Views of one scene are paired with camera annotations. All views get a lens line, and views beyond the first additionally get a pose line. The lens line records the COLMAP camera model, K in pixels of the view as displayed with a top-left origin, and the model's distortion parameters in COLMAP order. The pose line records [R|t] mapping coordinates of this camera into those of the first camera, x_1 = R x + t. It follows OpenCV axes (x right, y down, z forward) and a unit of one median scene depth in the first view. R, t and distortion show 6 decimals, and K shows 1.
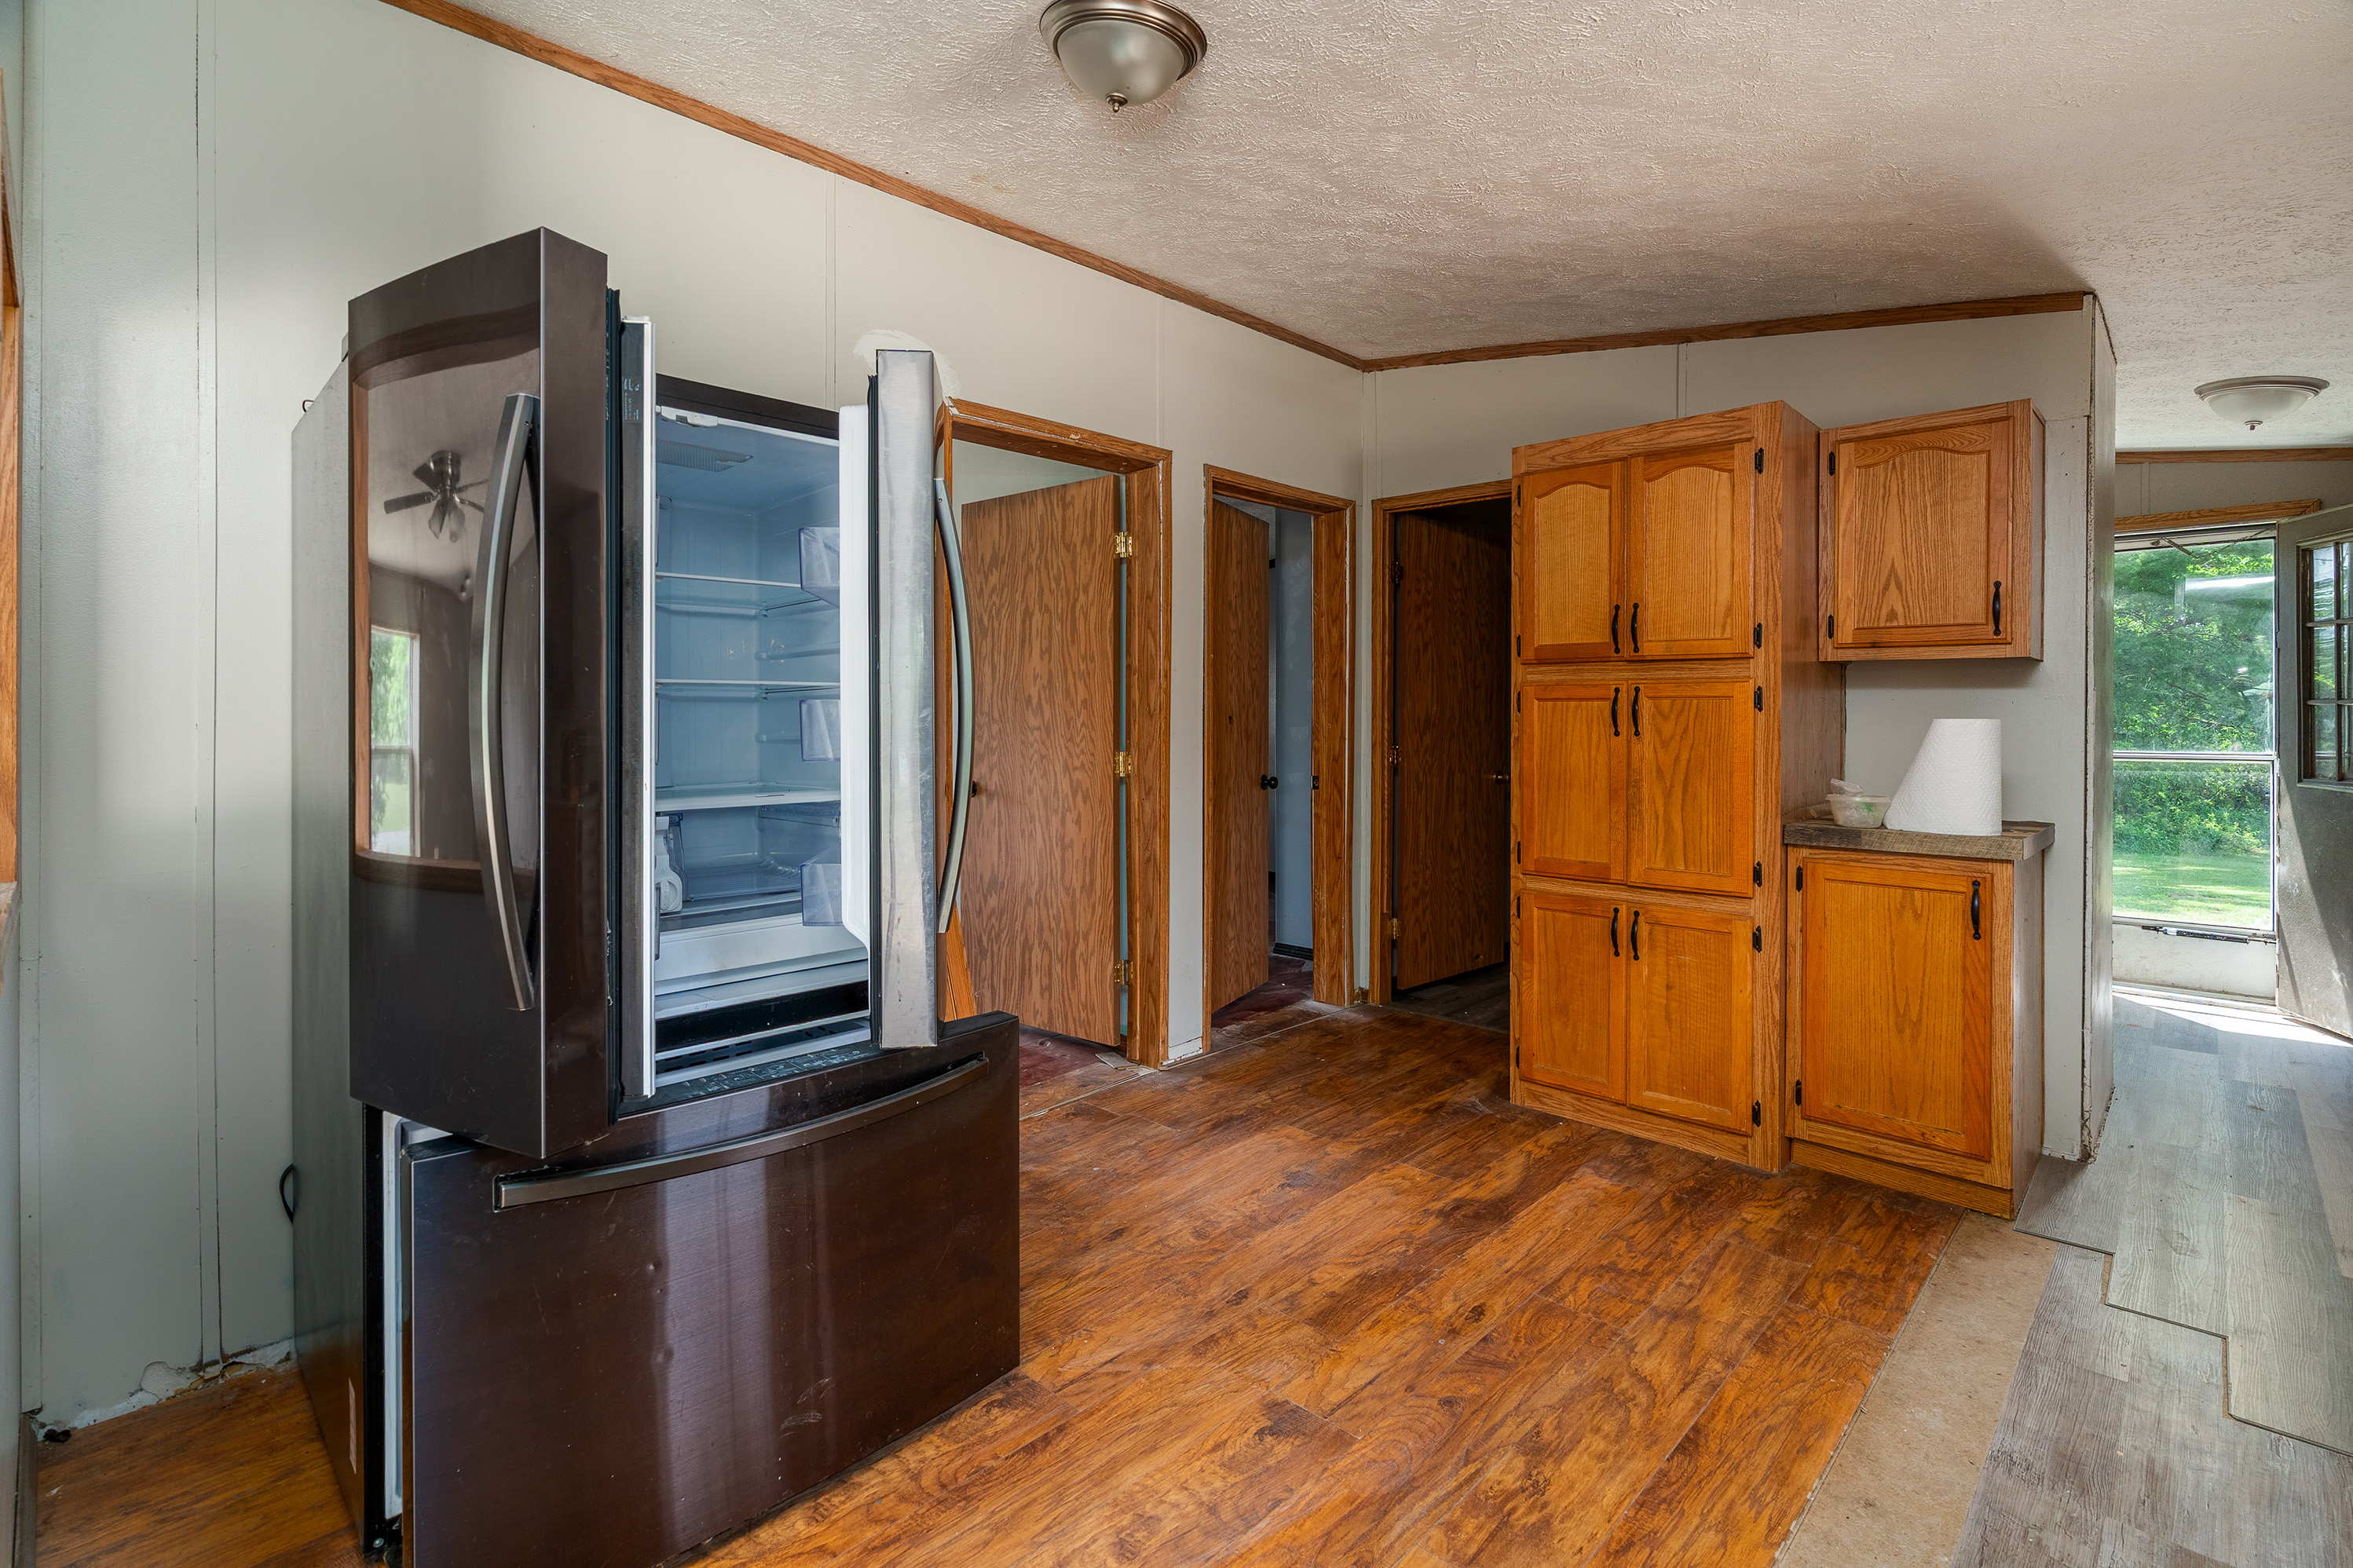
lens RADIAL K [[1124.0, 0, 1144.1], [0, 1124.0, 717.3], [0, 0, 1]] dist [-0.000939, 0.003318]
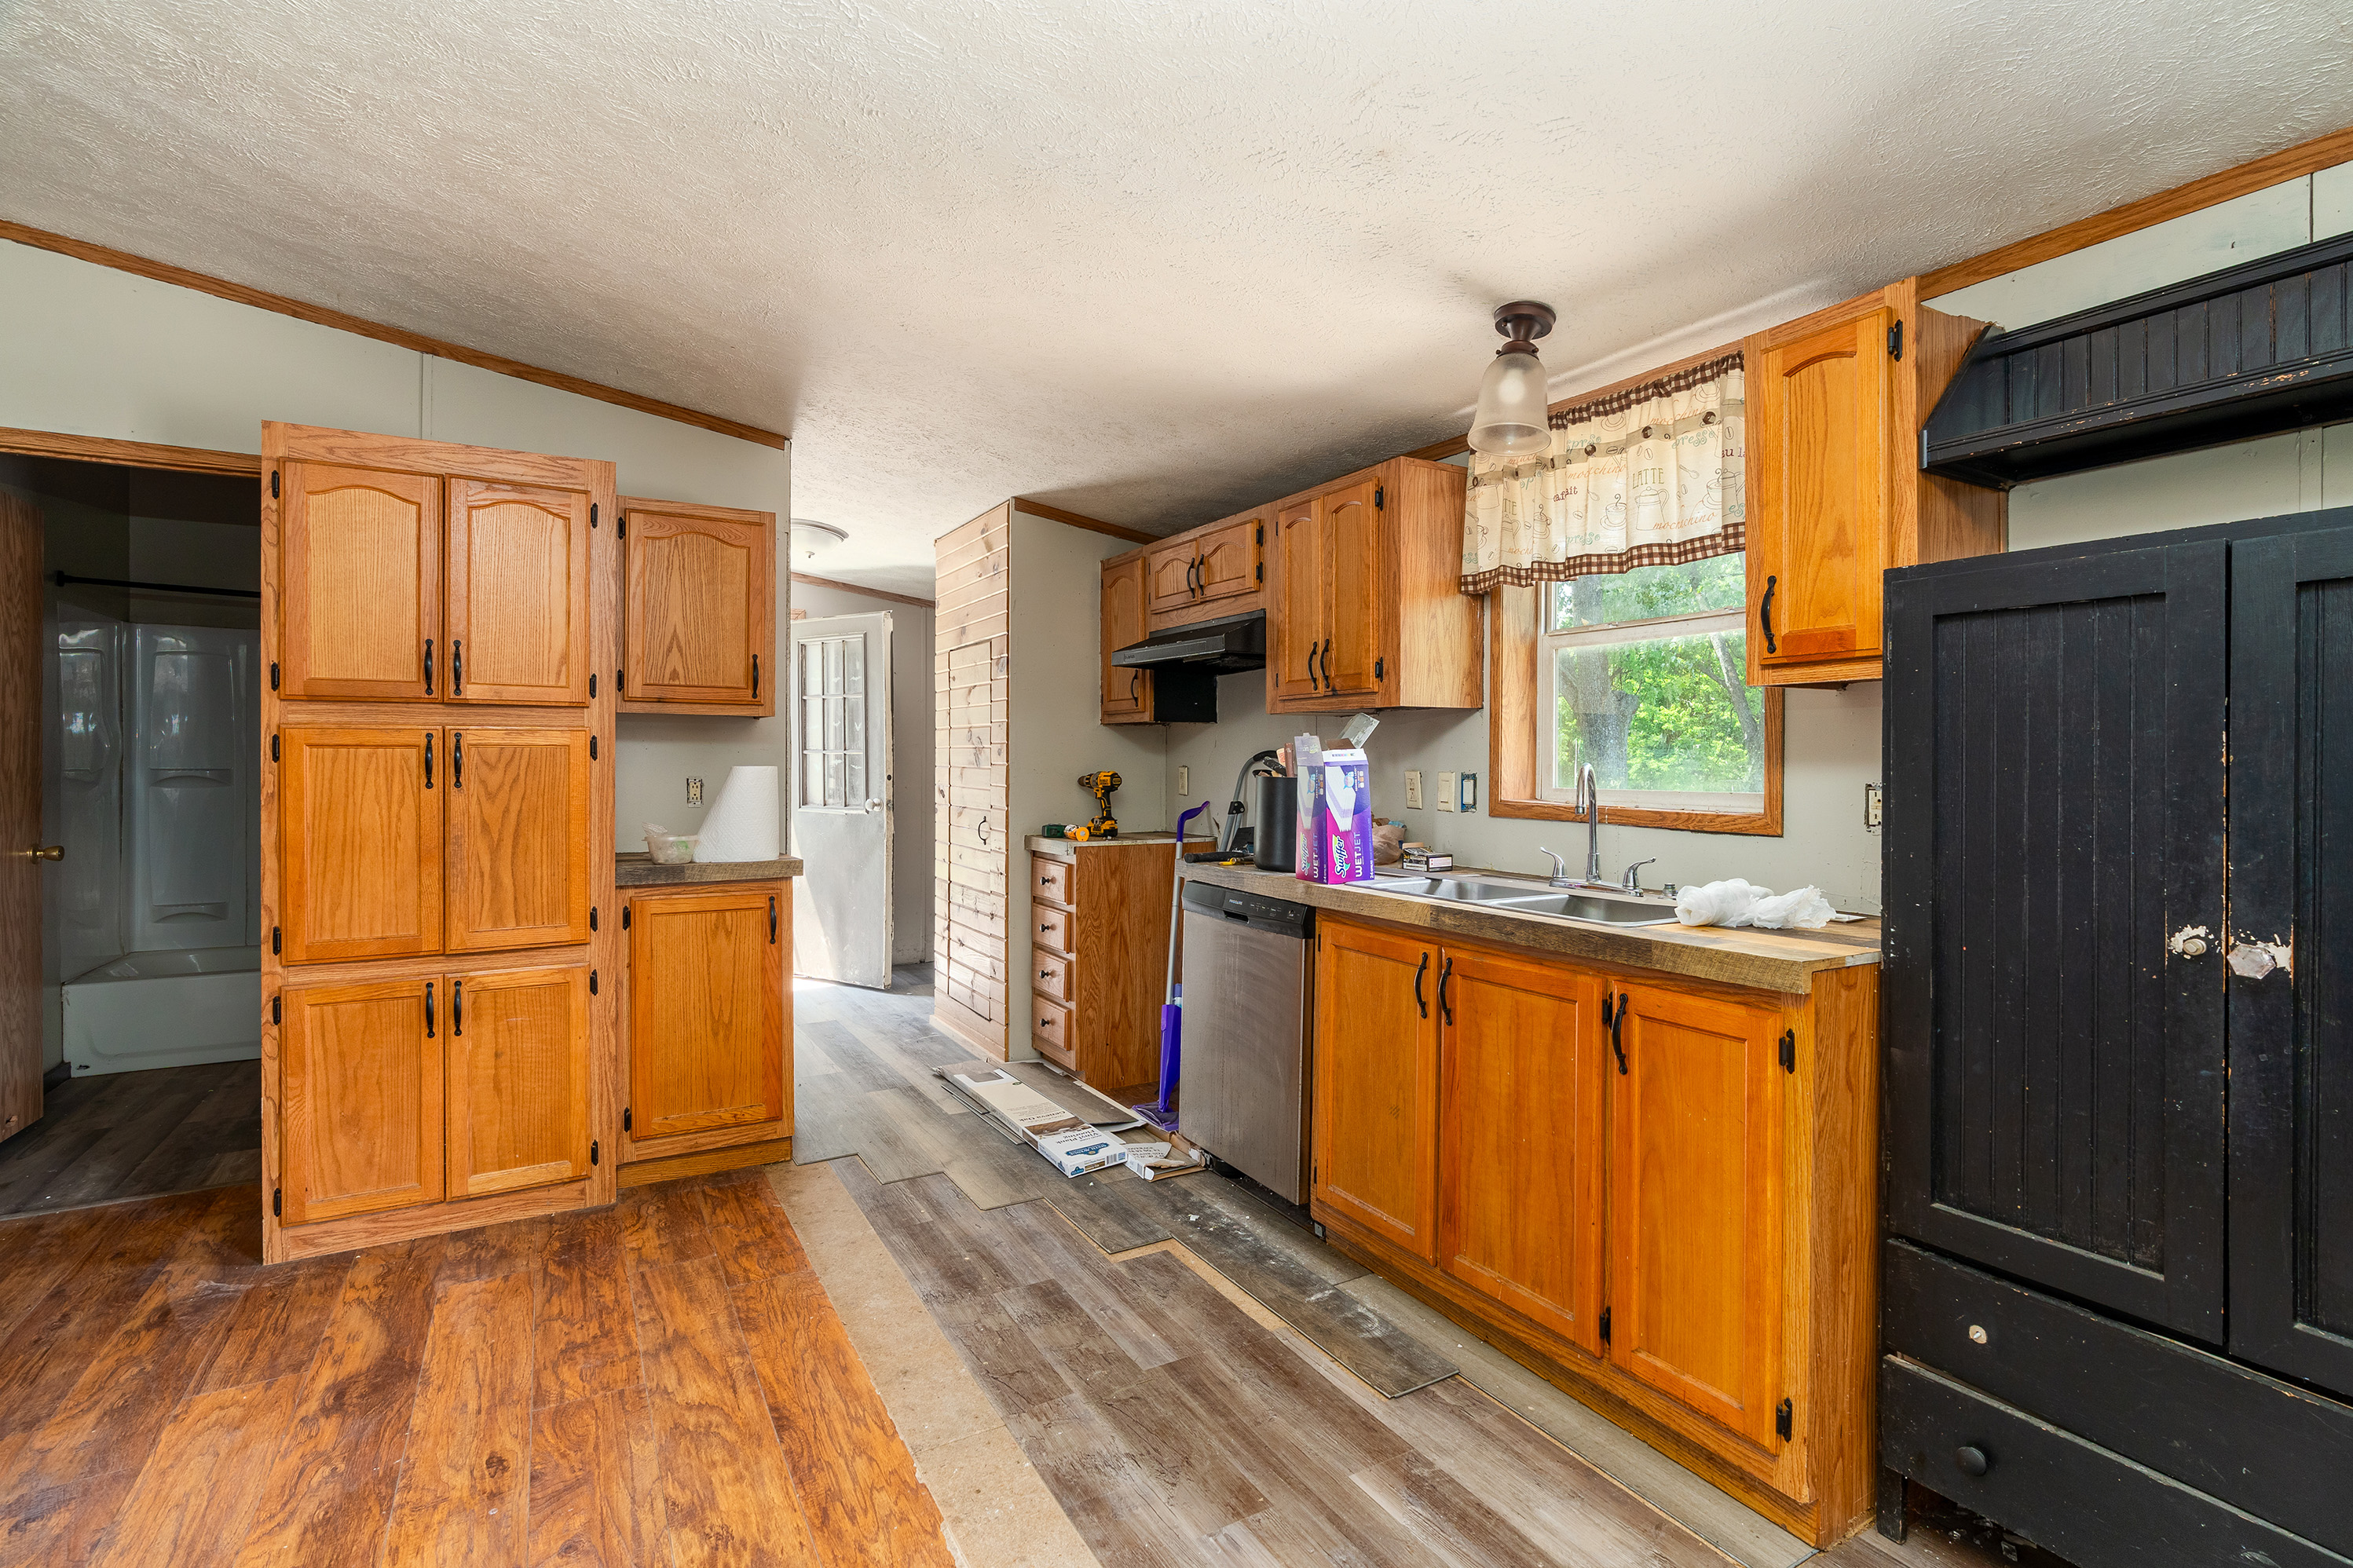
lens RADIAL K [[1124.0, 0, 1221.1], [0, 1124.0, 767.6], [0, 0, 1]] dist [-0.000939, 0.003318]
pose [[0.252395, -0.011316, 0.967558, -0.297884], [0.008180, 0.999921, 0.009561, -0.003734], [-0.967590, 0.005502, 0.252468, 0.187408]]
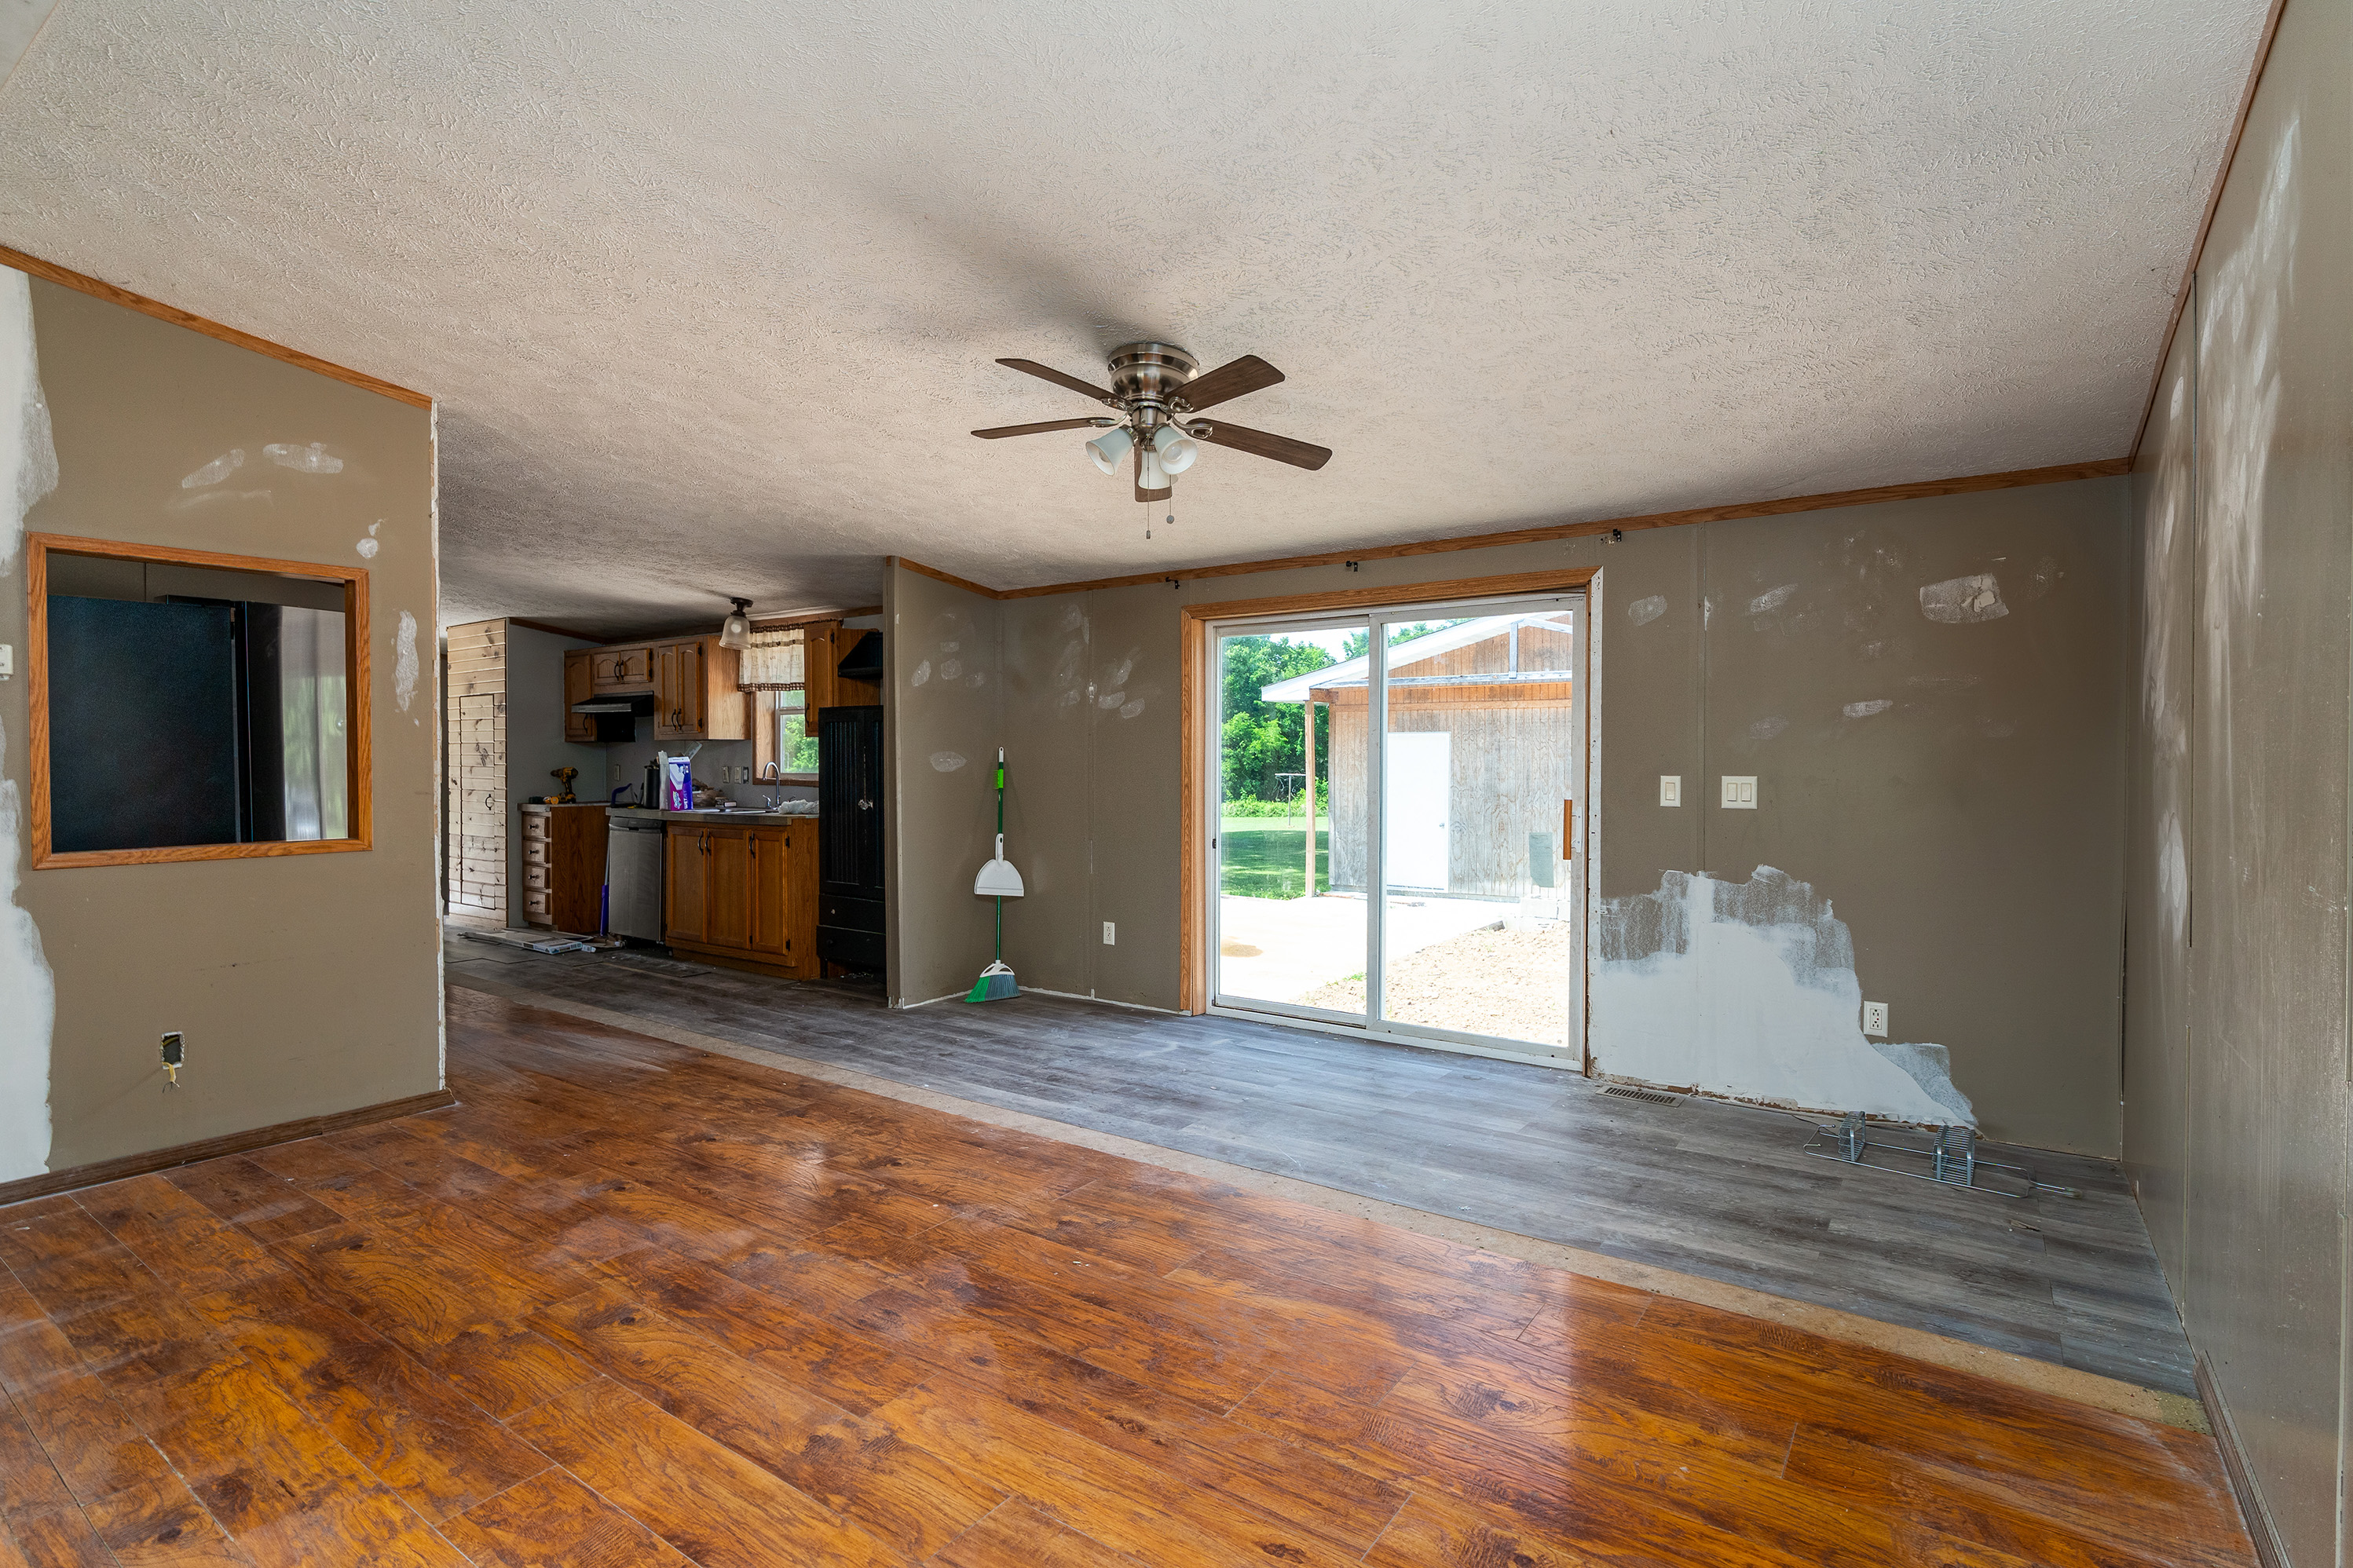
lens RADIAL K [[1124.0, 0, 1192.0], [0, 1124.0, 786.2], [0, 0, 1]] dist [-0.000939, 0.003318]
pose [[-0.146876, -0.024044, 0.988863, -1.794269], [0.007021, 0.999654, 0.025349, -0.000945], [-0.989130, 0.010666, -0.146657, -0.375805]]
